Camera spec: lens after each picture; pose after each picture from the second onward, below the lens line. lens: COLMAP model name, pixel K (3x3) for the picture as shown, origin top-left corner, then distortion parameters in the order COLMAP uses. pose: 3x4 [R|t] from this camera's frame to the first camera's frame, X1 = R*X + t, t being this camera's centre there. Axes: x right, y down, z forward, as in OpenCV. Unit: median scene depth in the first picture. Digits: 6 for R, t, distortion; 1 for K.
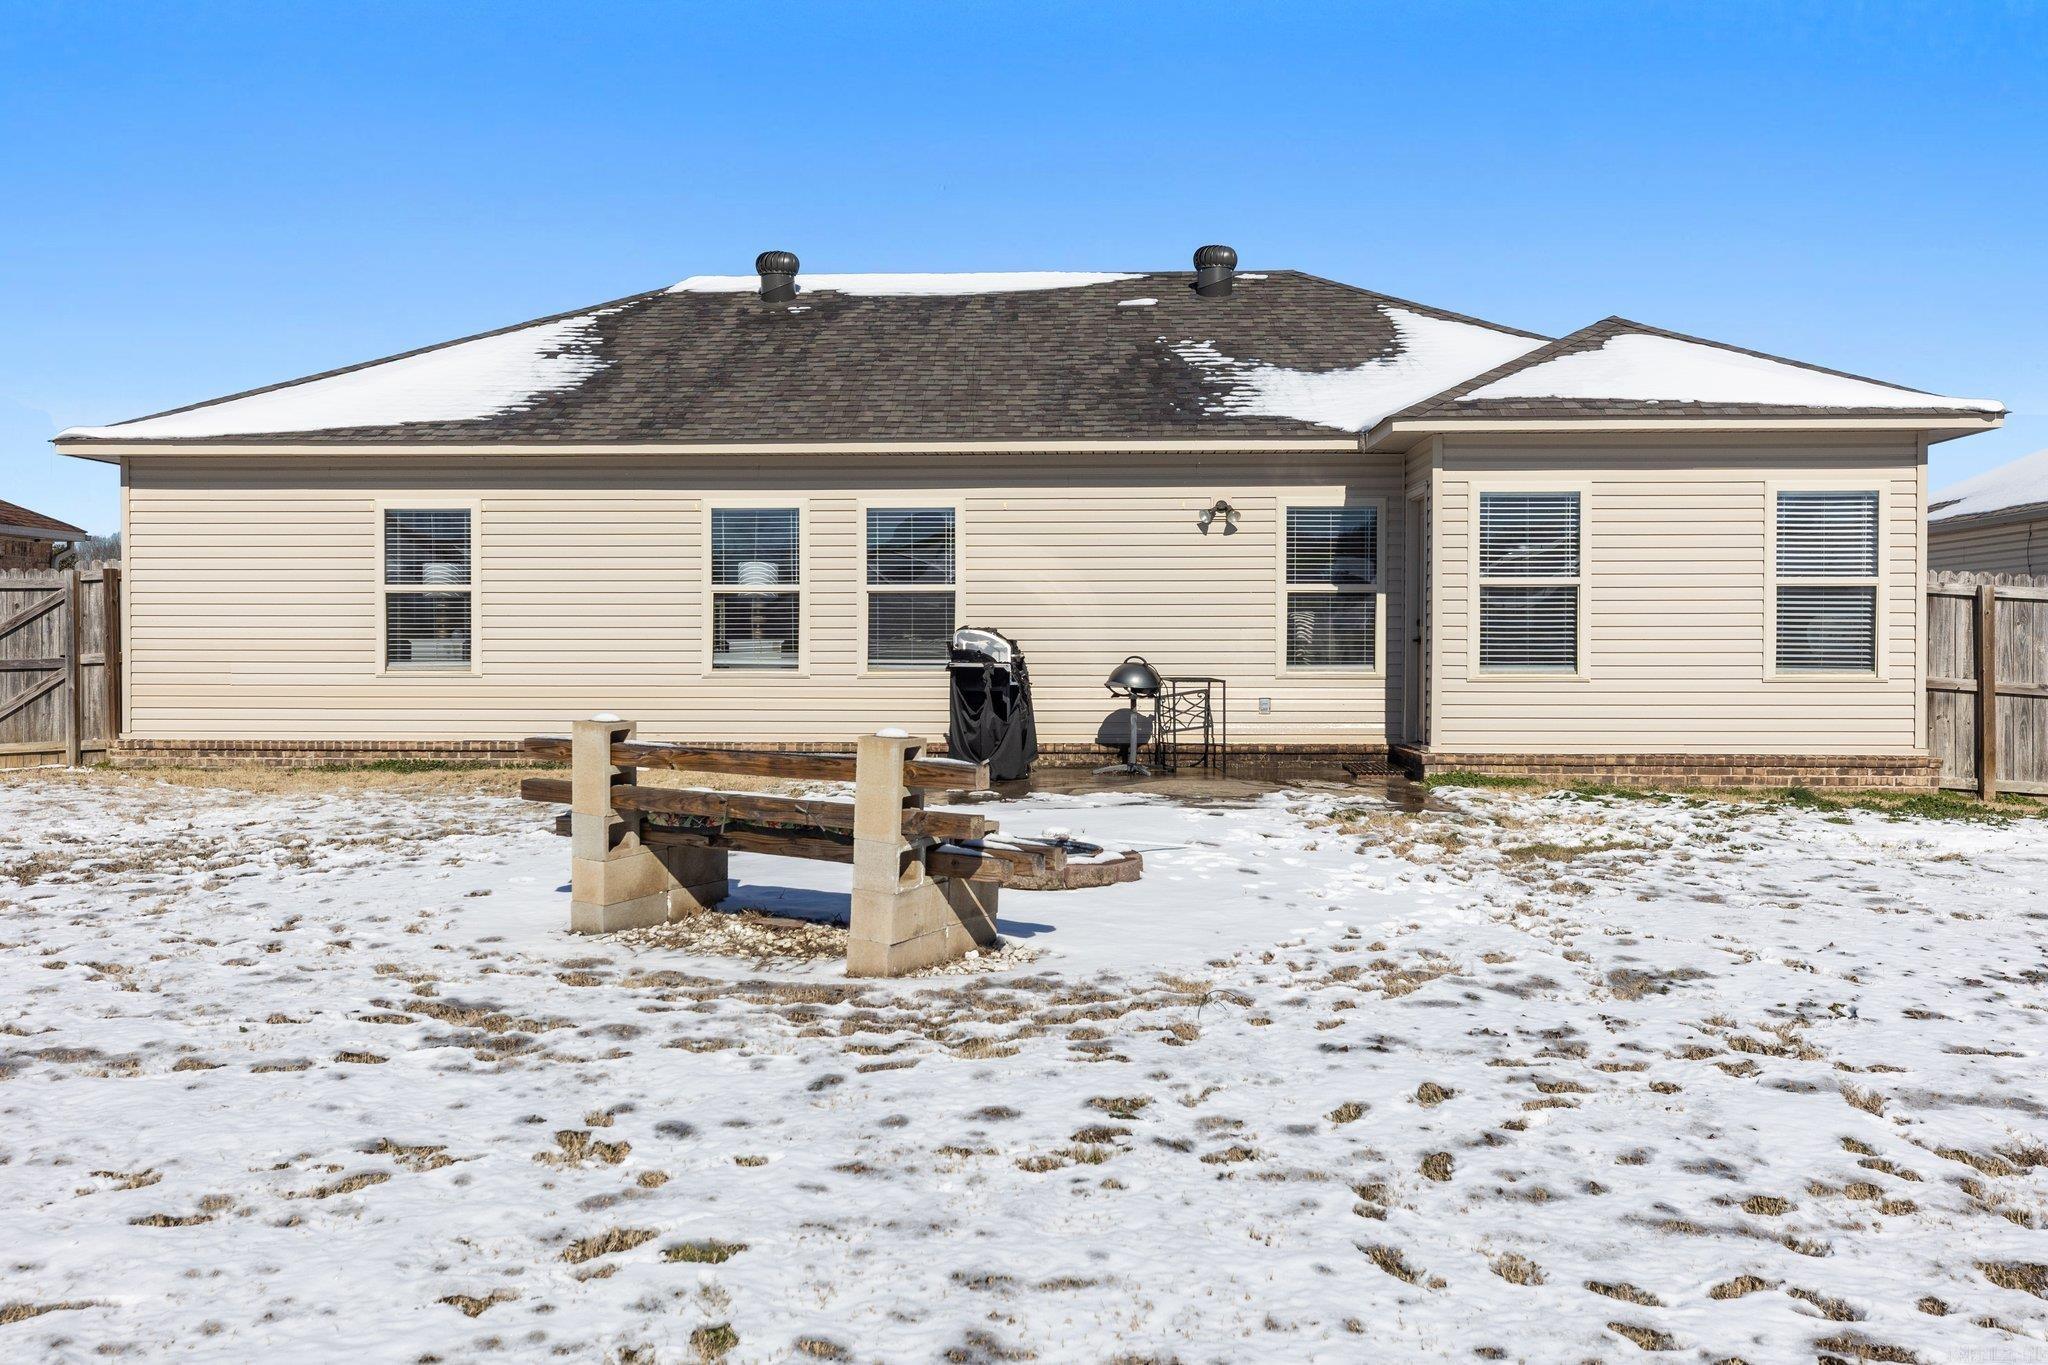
lens RADIAL K [[1831.1, 0, 1003.7], [0, 1831.1, 686.1], [0, 0, 1]] dist [-0.001943, 0.014646]
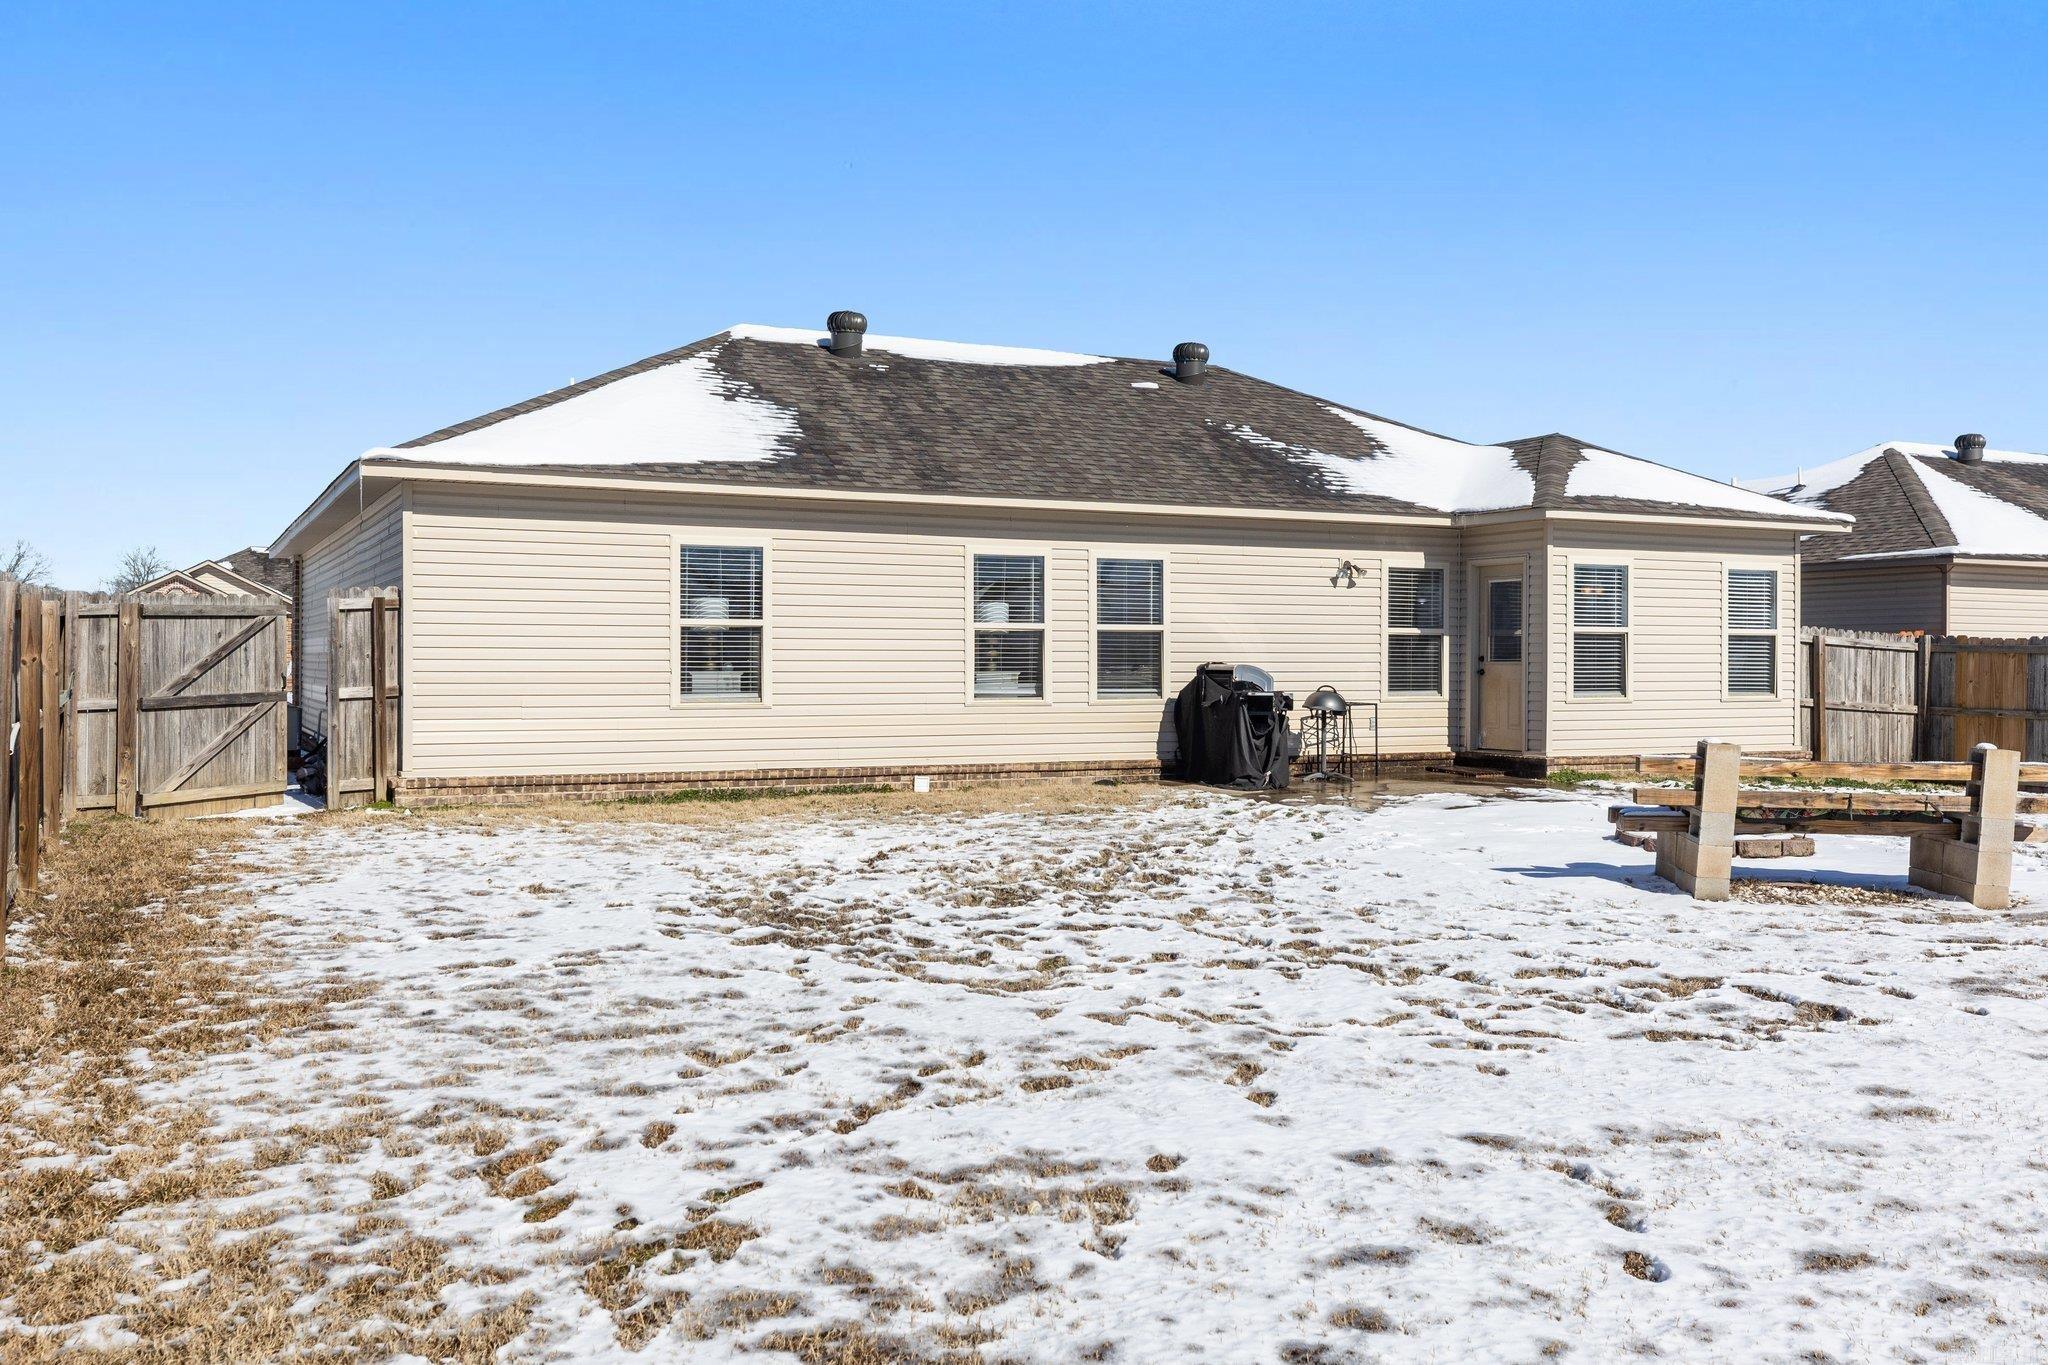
lens RADIAL K [[1780.0, 0, 1013.7], [0, 1780.0, 670.5], [0, 0, 1]] dist [0.001671, 0.000749]
pose [[0.873495, -0.001063, 0.486832, -0.669572], [0.009937, 0.999828, -0.015647, -0.009175], [-0.486732, 0.018505, 0.873355, 0.044896]]
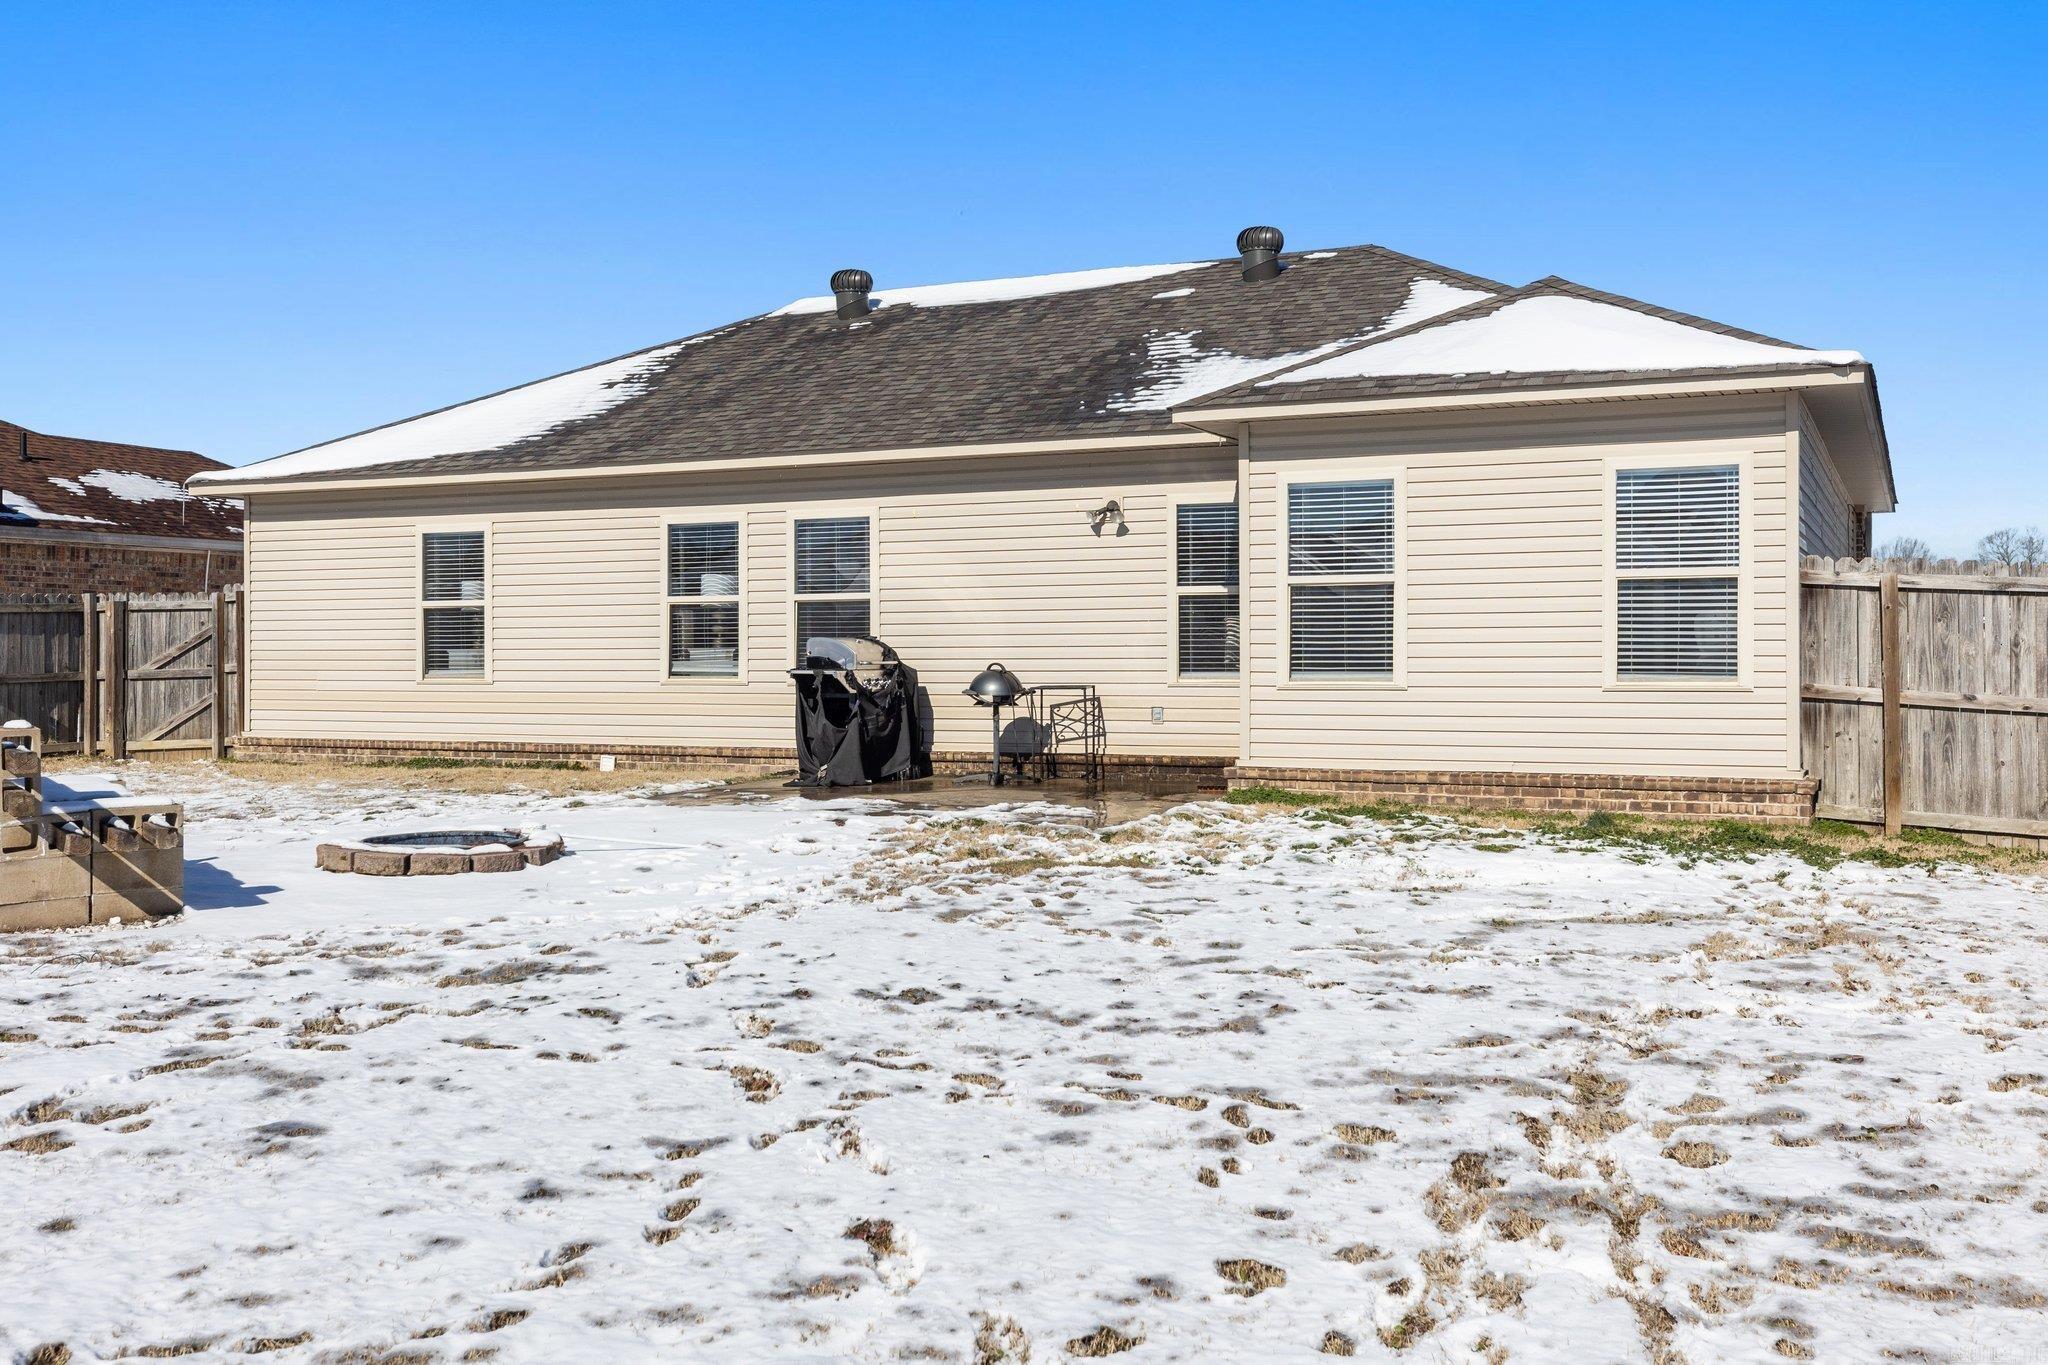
lens RADIAL K [[1920.6, 0, 1011.8], [0, 1920.6, 668.5], [0, 0, 1]] dist [0.000860, 0.000000]
pose [[0.927120, -0.001733, -0.374761, 0.442871], [-0.003902, 0.999890, -0.014277, 0.001202], [0.374745, 0.014699, 0.927011, 0.048494]]
